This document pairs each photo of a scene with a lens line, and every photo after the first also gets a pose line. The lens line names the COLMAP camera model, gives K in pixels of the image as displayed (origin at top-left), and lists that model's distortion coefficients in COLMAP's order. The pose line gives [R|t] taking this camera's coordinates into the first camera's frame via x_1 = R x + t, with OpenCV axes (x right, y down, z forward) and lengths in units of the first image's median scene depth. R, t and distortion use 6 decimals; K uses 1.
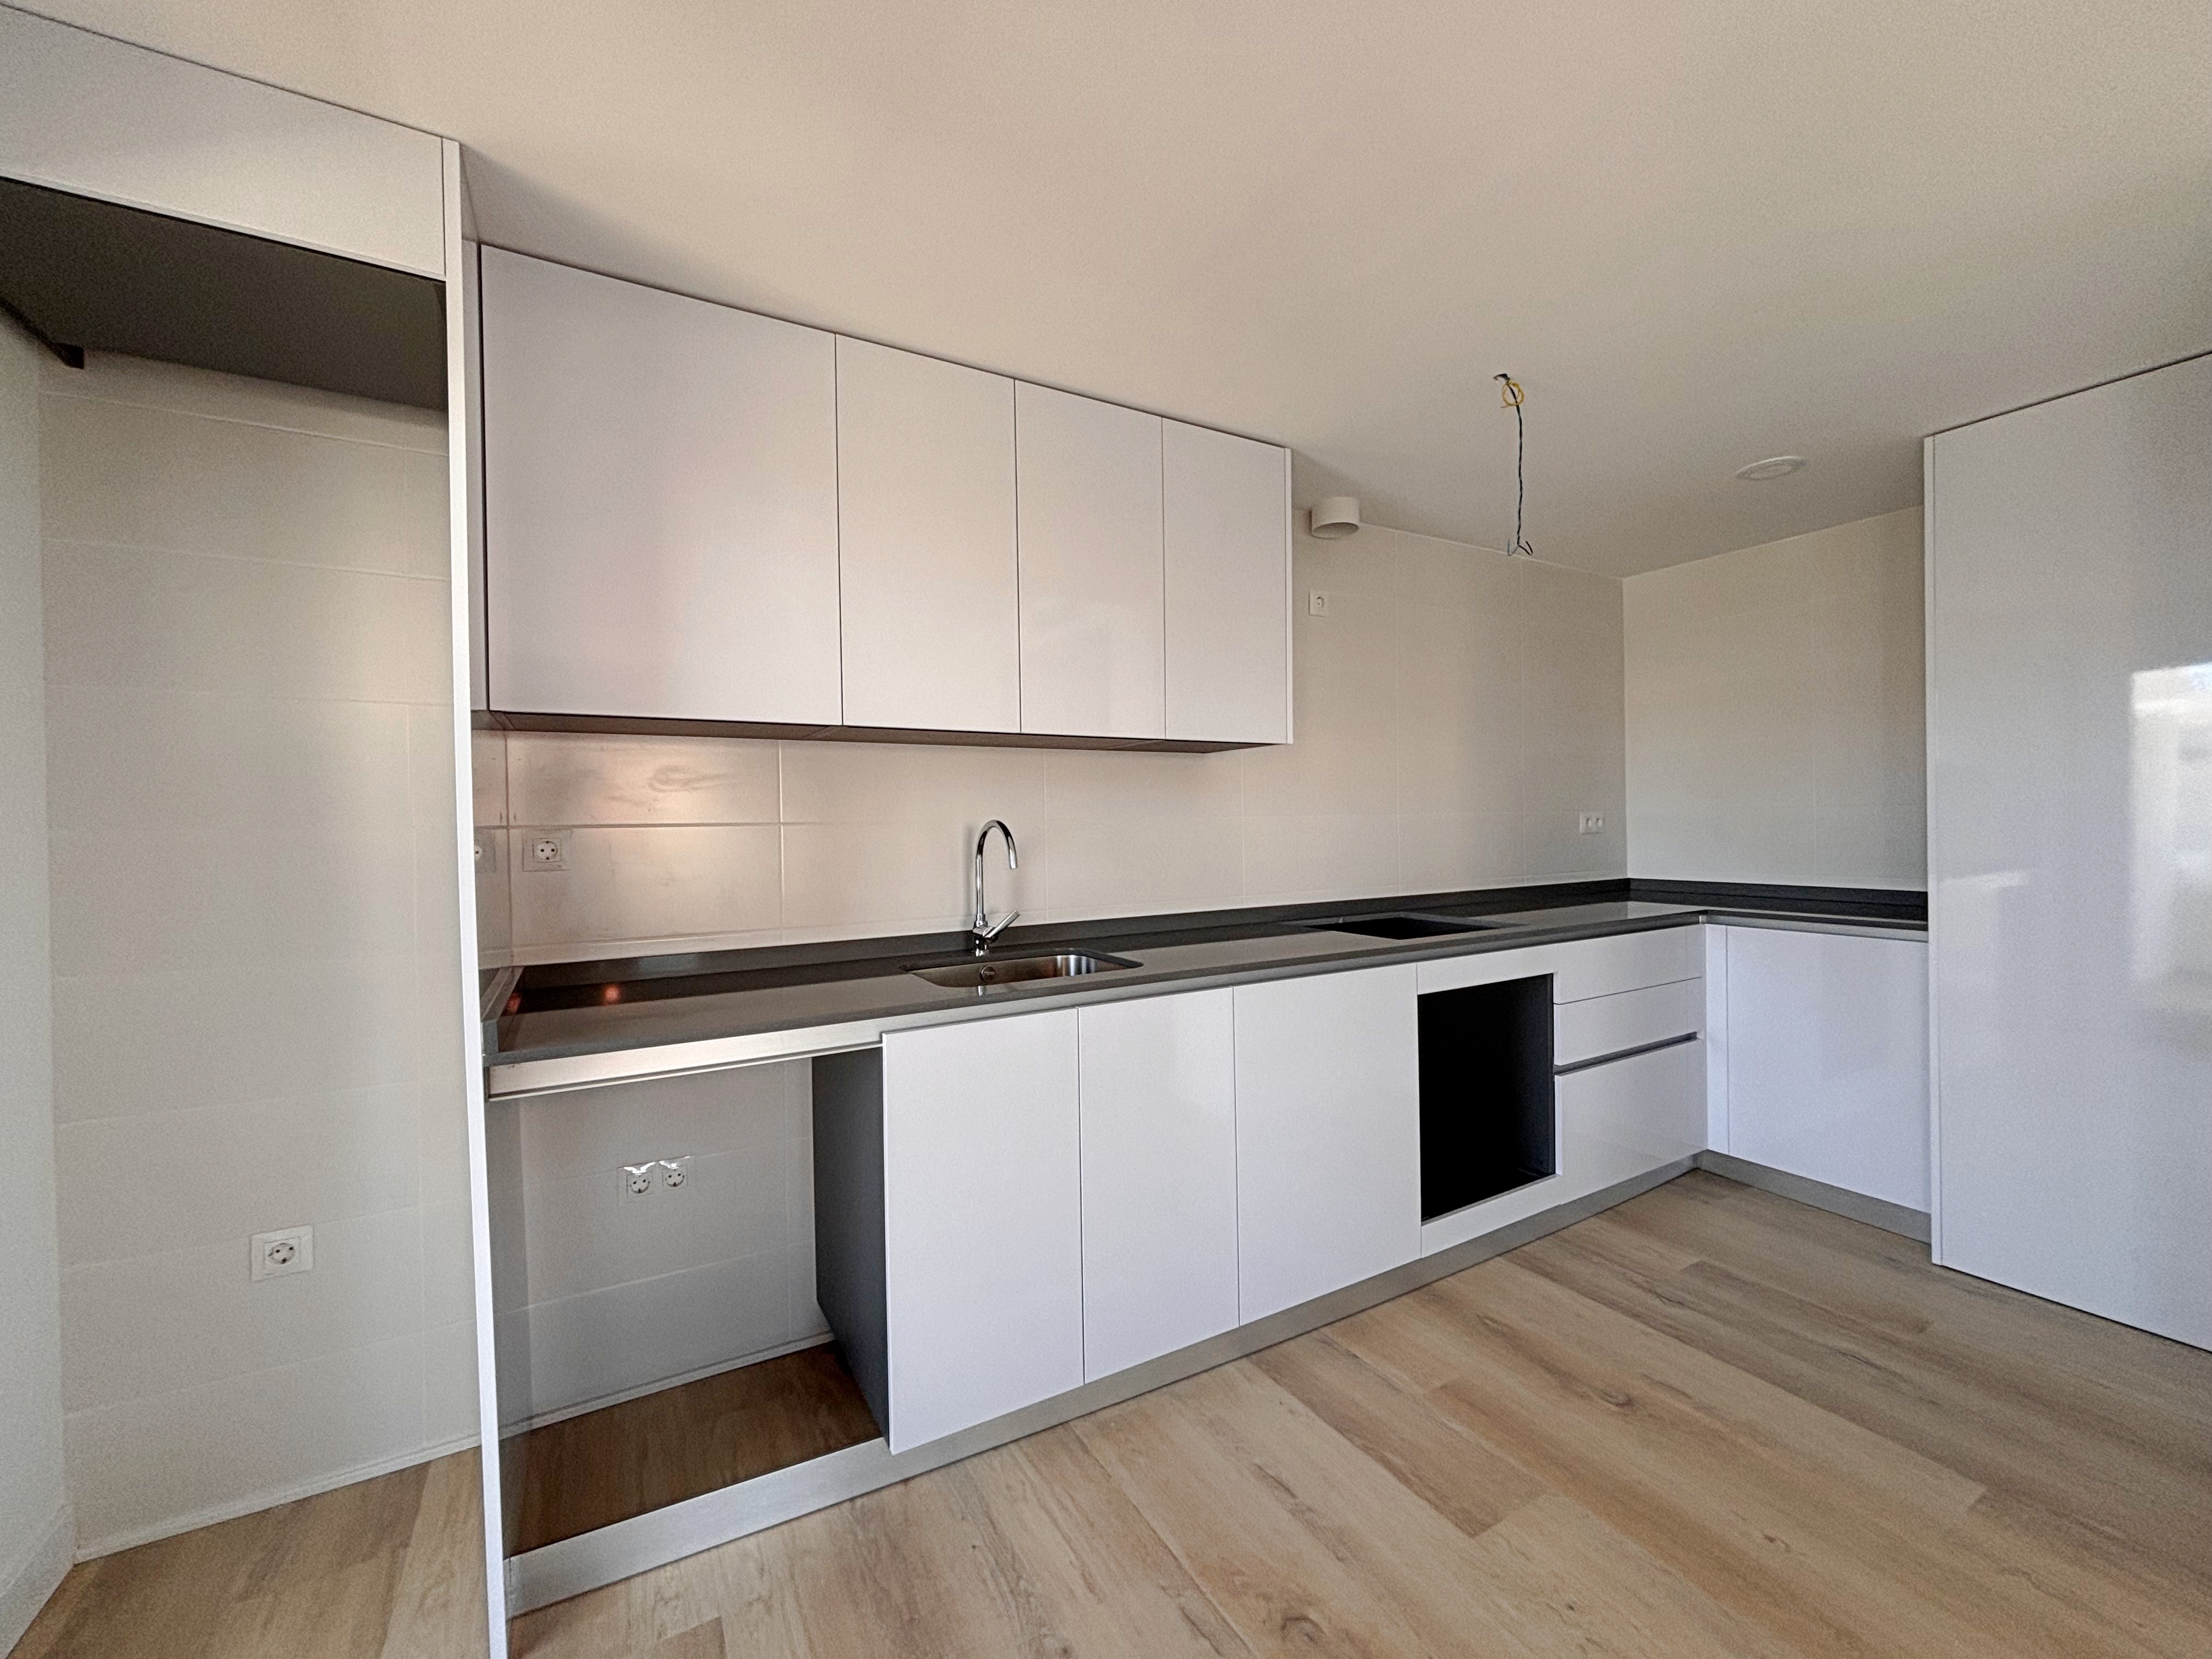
lens RADIAL K [[898.8, 0, 1106.0], [0, 898.8, 829.5], [0, 0, 1]] dist [0.009693, 0.000342]
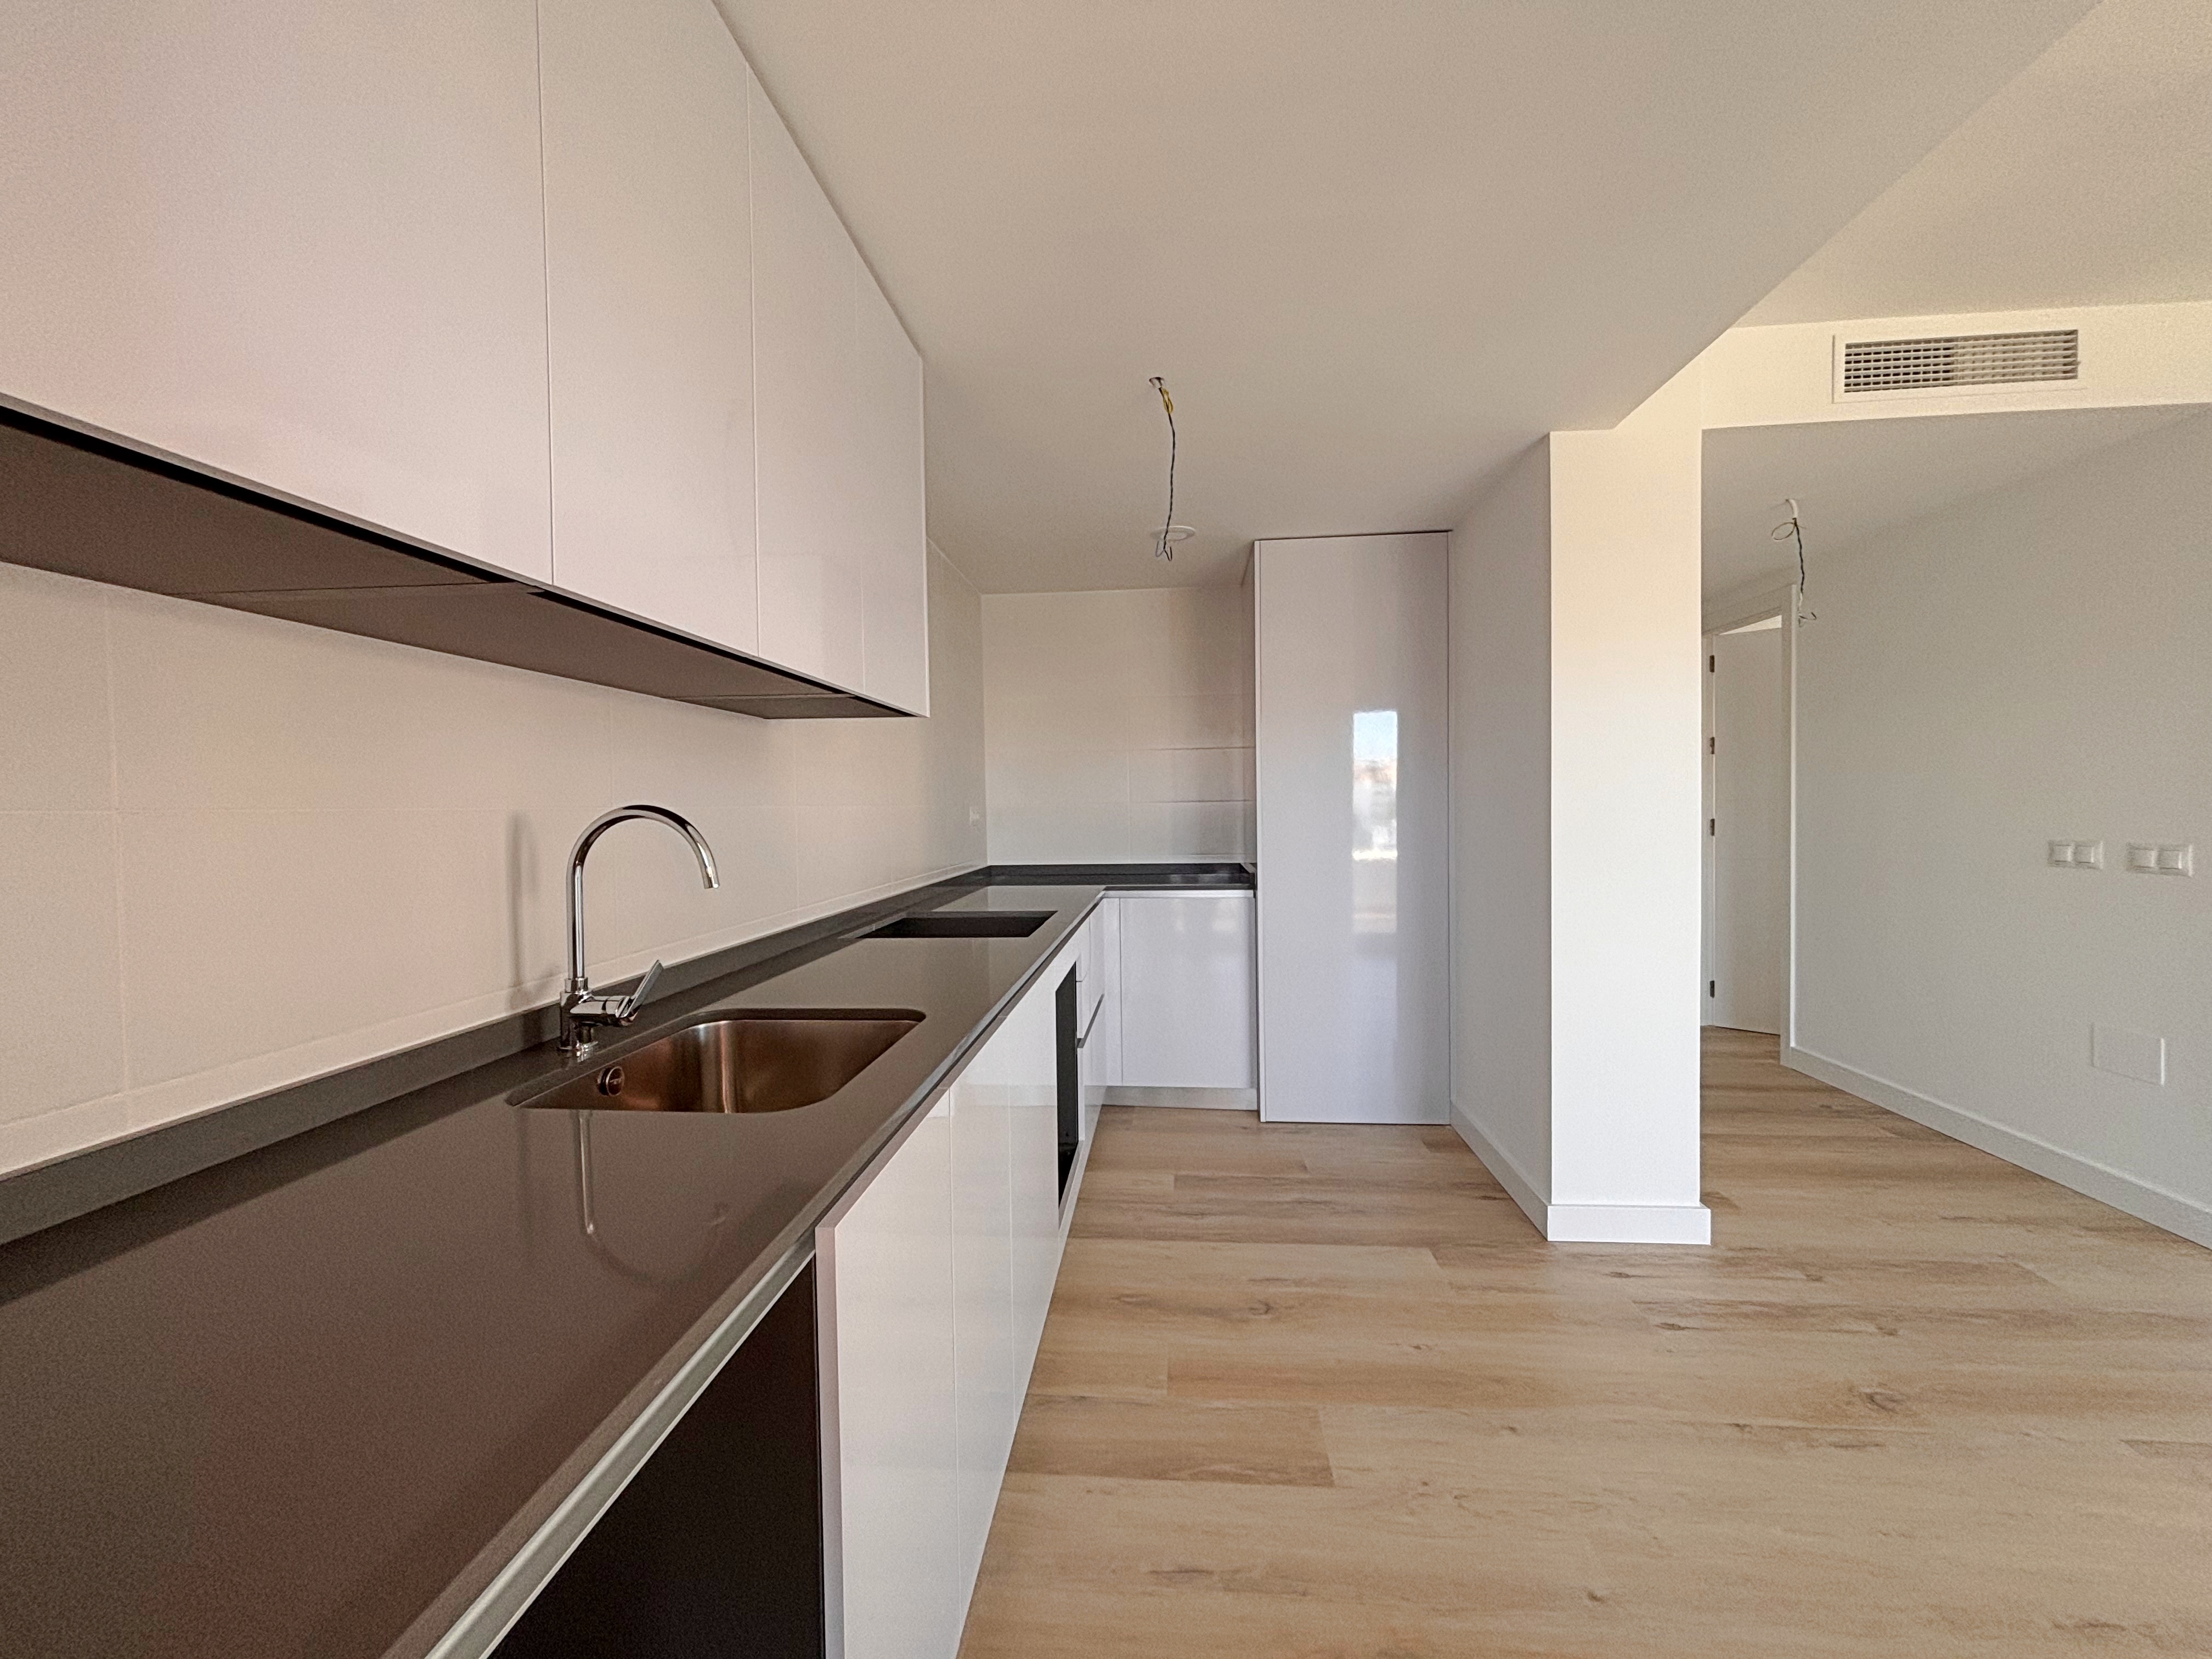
lens RADIAL K [[898.8, 0, 1106.0], [0, 898.8, 829.5], [0, 0, 1]] dist [0.009693, 0.000342]
pose [[0.575363, -0.015578, 0.817750, -0.443503], [0.014848, 0.999853, 0.008600, 0.002402], [-0.817763, 0.007194, 0.575510, 0.449639]]
